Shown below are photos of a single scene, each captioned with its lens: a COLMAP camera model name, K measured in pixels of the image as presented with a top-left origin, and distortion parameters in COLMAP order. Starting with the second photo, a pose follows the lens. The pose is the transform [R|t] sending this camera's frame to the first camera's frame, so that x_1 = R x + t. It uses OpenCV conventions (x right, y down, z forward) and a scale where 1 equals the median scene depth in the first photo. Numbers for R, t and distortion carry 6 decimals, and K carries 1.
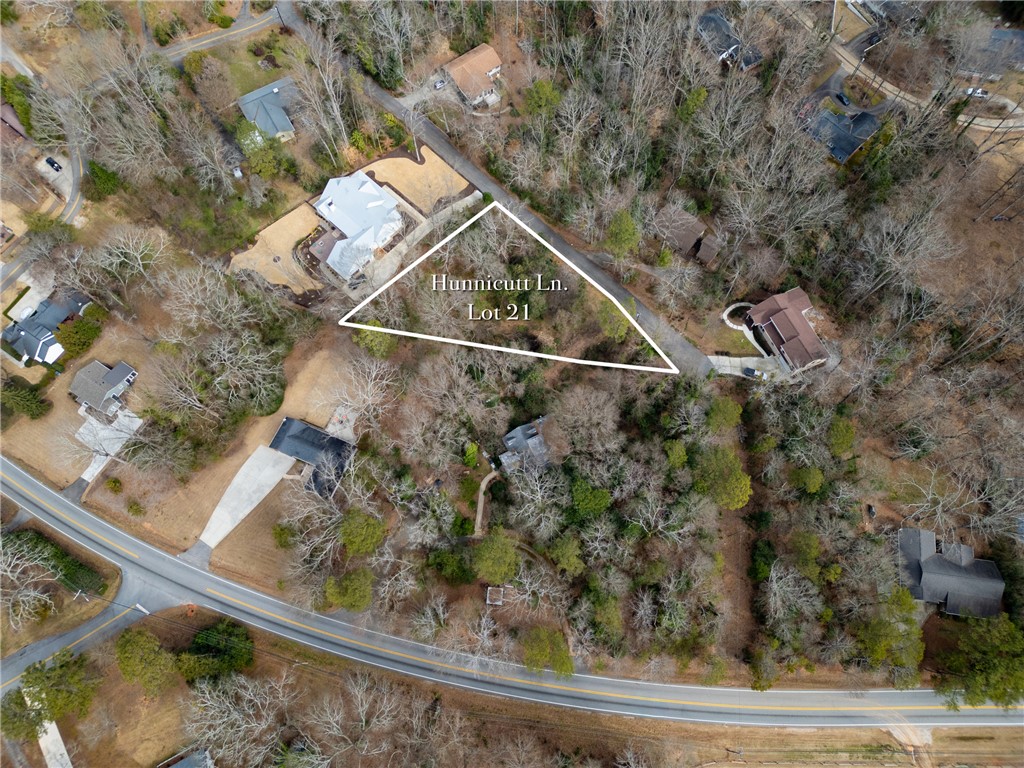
lens RADIAL K [[721.5, 0, 512.5], [0, 721.5, 385.2], [0, 0, 1]] dist [0.084360, -0.083263]
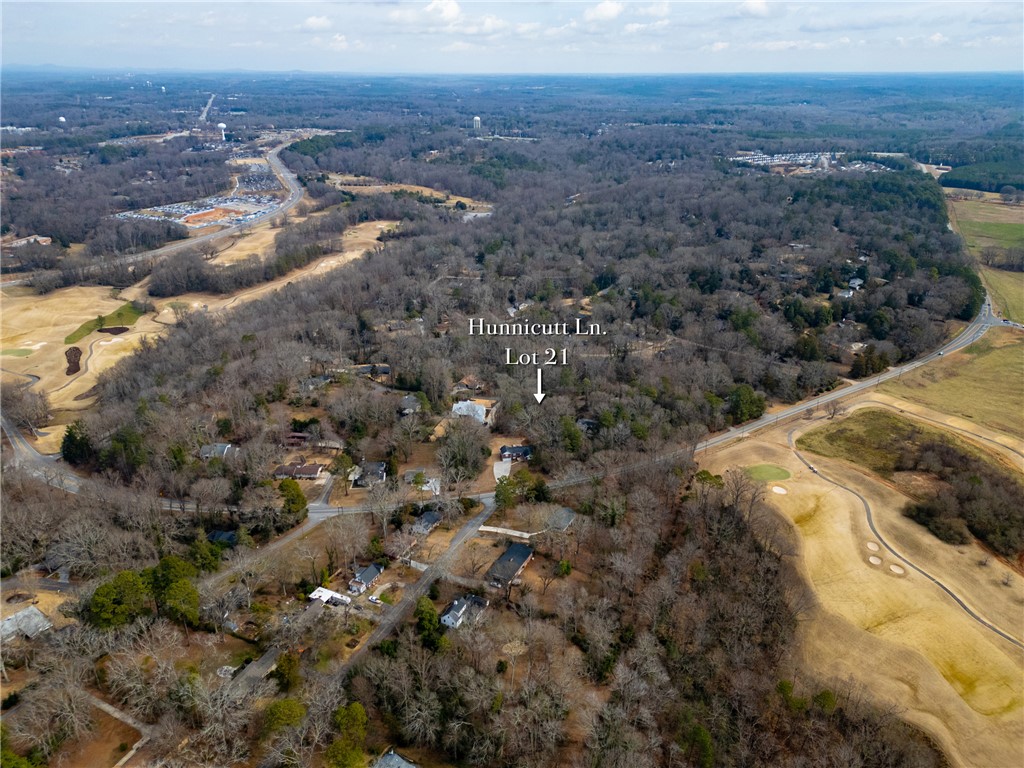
lens RADIAL K [[721.5, 0, 512.5], [0, 721.5, 385.2], [0, 0, 1]] dist [0.084360, -0.083263]
pose [[0.834255, -0.196760, 0.515076, -1.437107], [0.509555, 0.632006, -0.583886, 1.310492], [-0.210646, 0.749569, 0.627514, -0.685932]]
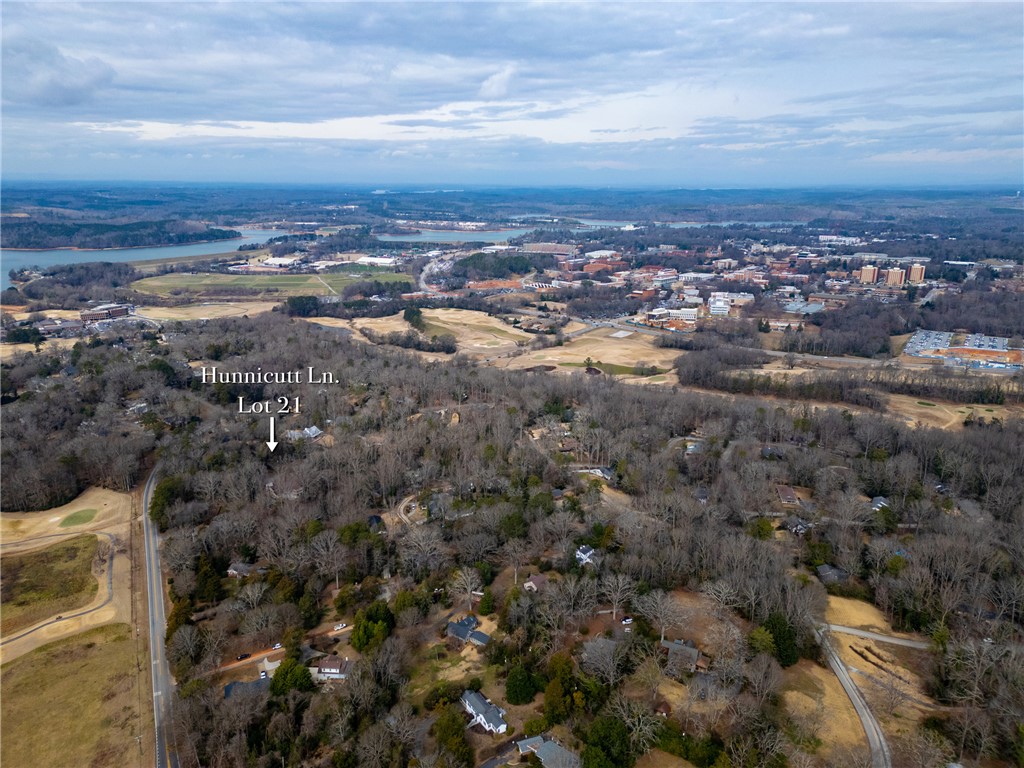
lens RADIAL K [[718.6, 0, 512.5], [0, 718.6, 390.6], [0, 0, 1]] dist [0.092979, -0.098856]
pose [[0.436637, 0.276620, -0.856055, 3.081881], [-0.848722, 0.442239, -0.289994, -0.175682], [0.298362, 0.853174, 0.427871, -0.279843]]
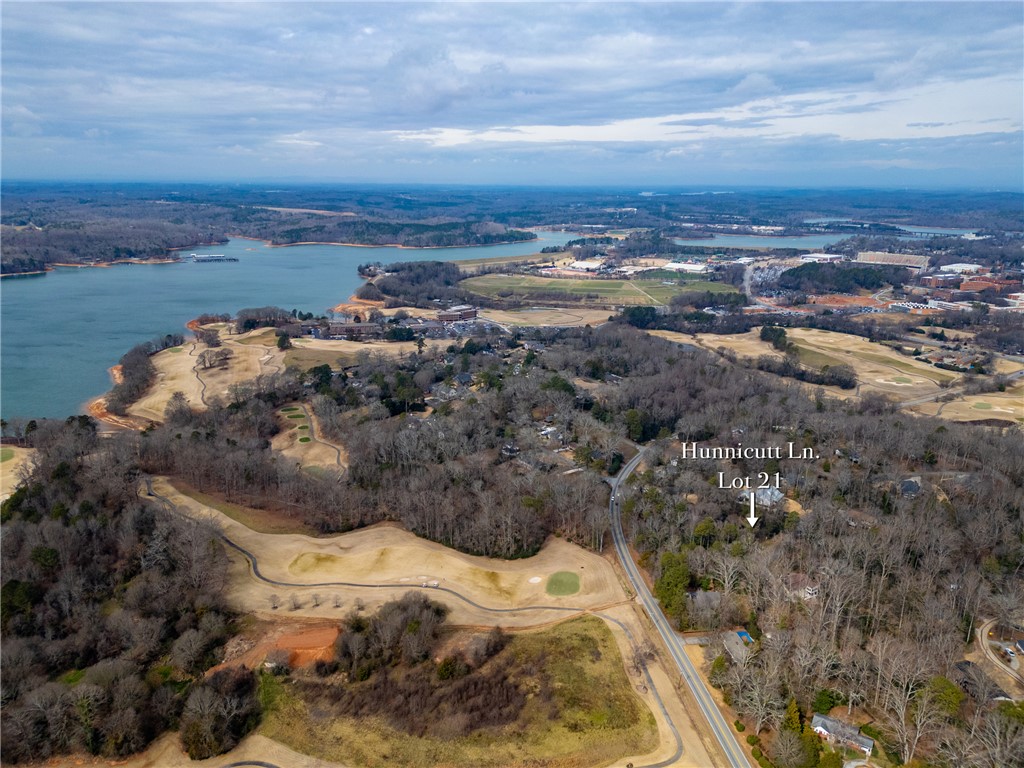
lens RADIAL K [[720.1, 0, 512.0], [0, 720.1, 384.0], [0, 0, 1]] dist [0.095659, -0.109675]
pose [[0.114709, 0.293014, -0.949202, 2.178097], [-0.934927, 0.354825, -0.003451, 0.510394], [0.335789, 0.887830, 0.314648, -0.503553]]
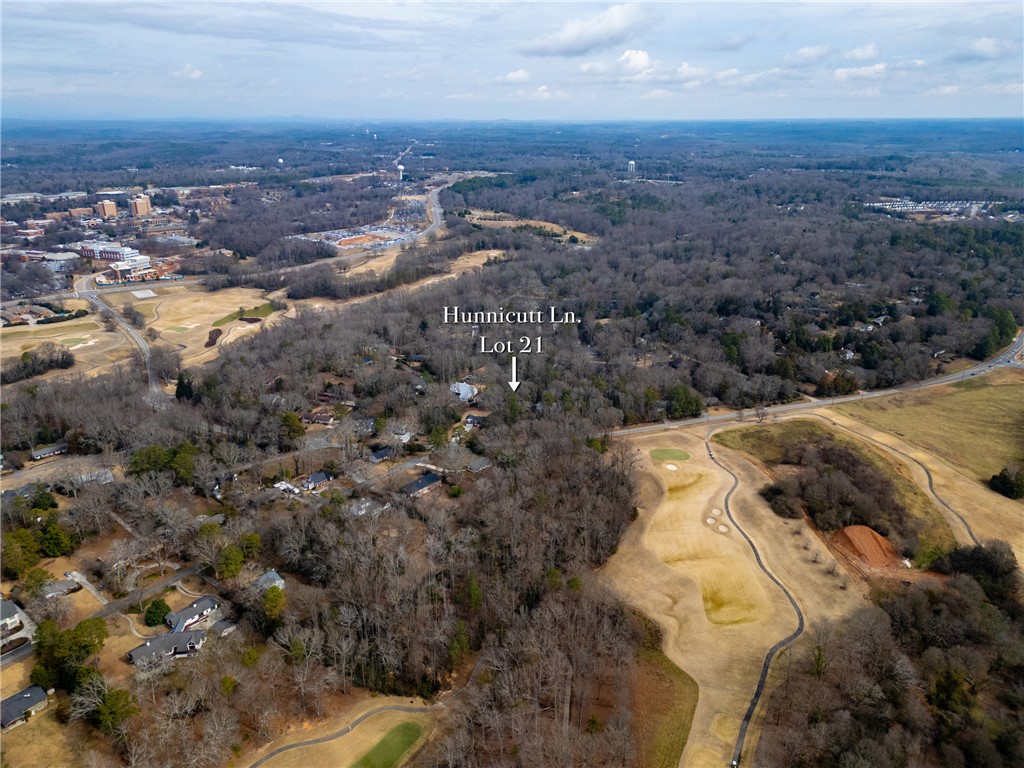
lens RADIAL K [[721.5, 0, 512.5], [0, 721.5, 385.2], [0, 0, 1]] dist [0.084360, -0.083263]
pose [[0.946969, -0.090608, 0.308287, -1.018468], [0.293618, 0.633752, -0.715645, 2.127816], [-0.130534, 0.768212, 0.626747, -1.013348]]
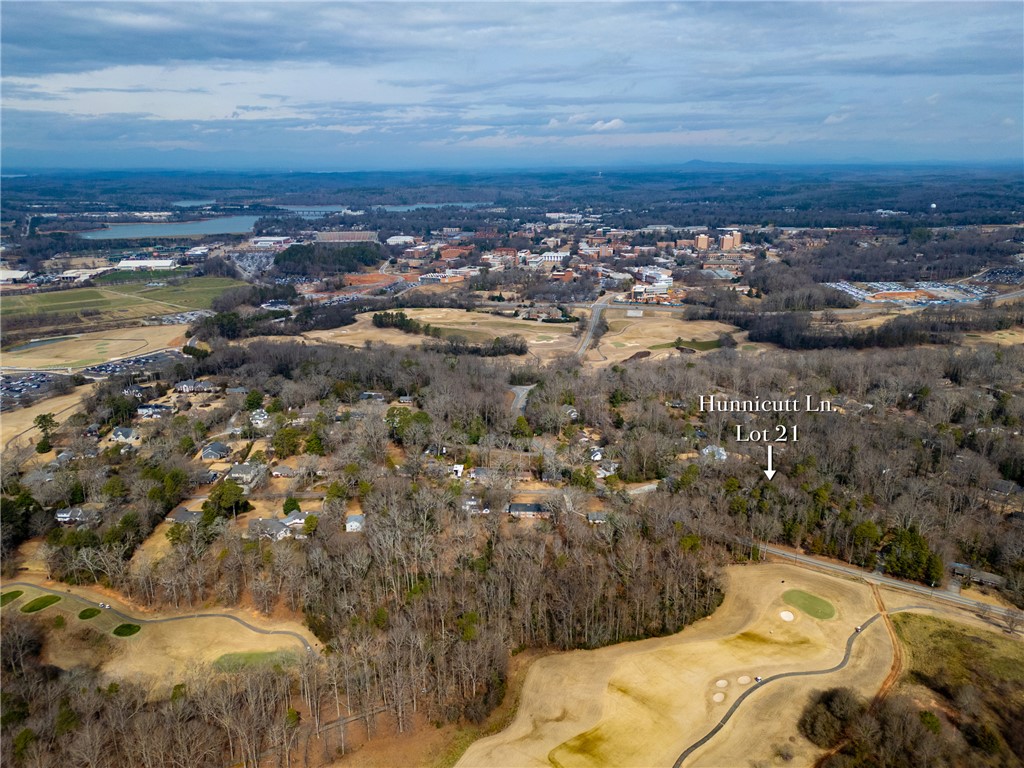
lens RADIAL K [[718.6, 0, 512.5], [0, 718.6, 390.6], [0, 0, 1]] dist [0.092979, -0.098856]
pose [[0.838057, 0.183062, -0.513954, 0.552035], [-0.516804, 0.568277, -0.640293, 1.926374], [0.174855, 0.802216, 0.570855, -0.977686]]
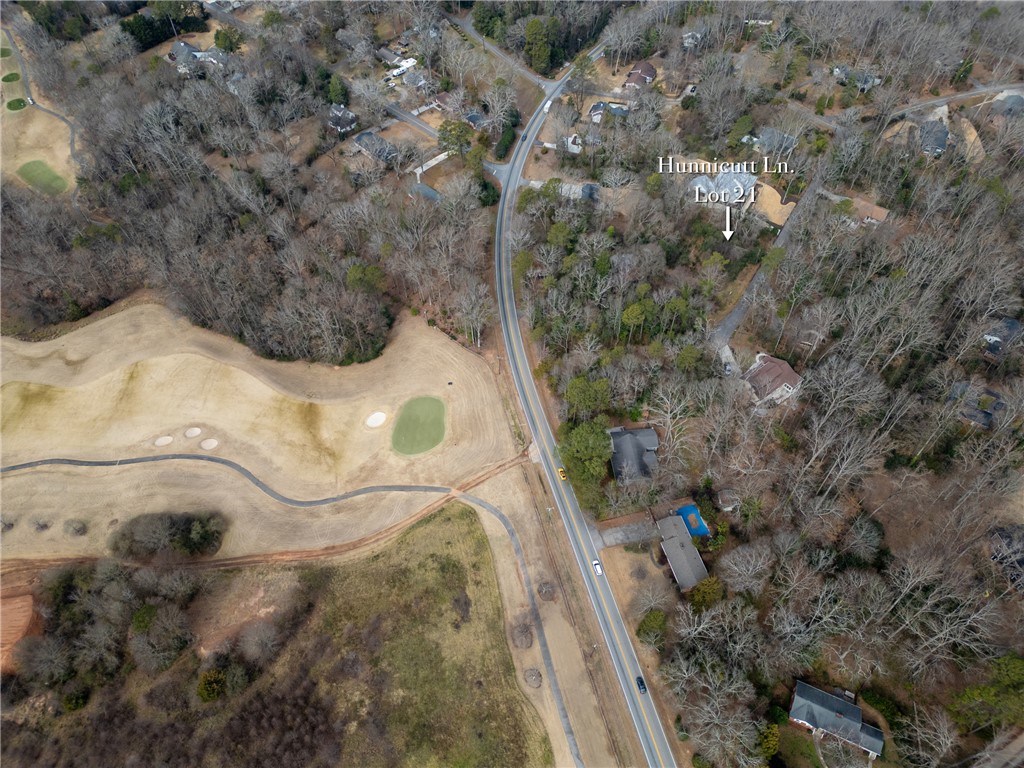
lens RADIAL K [[710.6, 0, 512.5], [0, 710.6, 386.3], [0, 0, 1]] dist [0.084041, -0.080964]
pose [[0.242257, 0.769854, -0.590455, 1.102895], [-0.906772, 0.396113, 0.144427, 0.184032], [0.345075, 0.500419, 0.794043, -0.295967]]
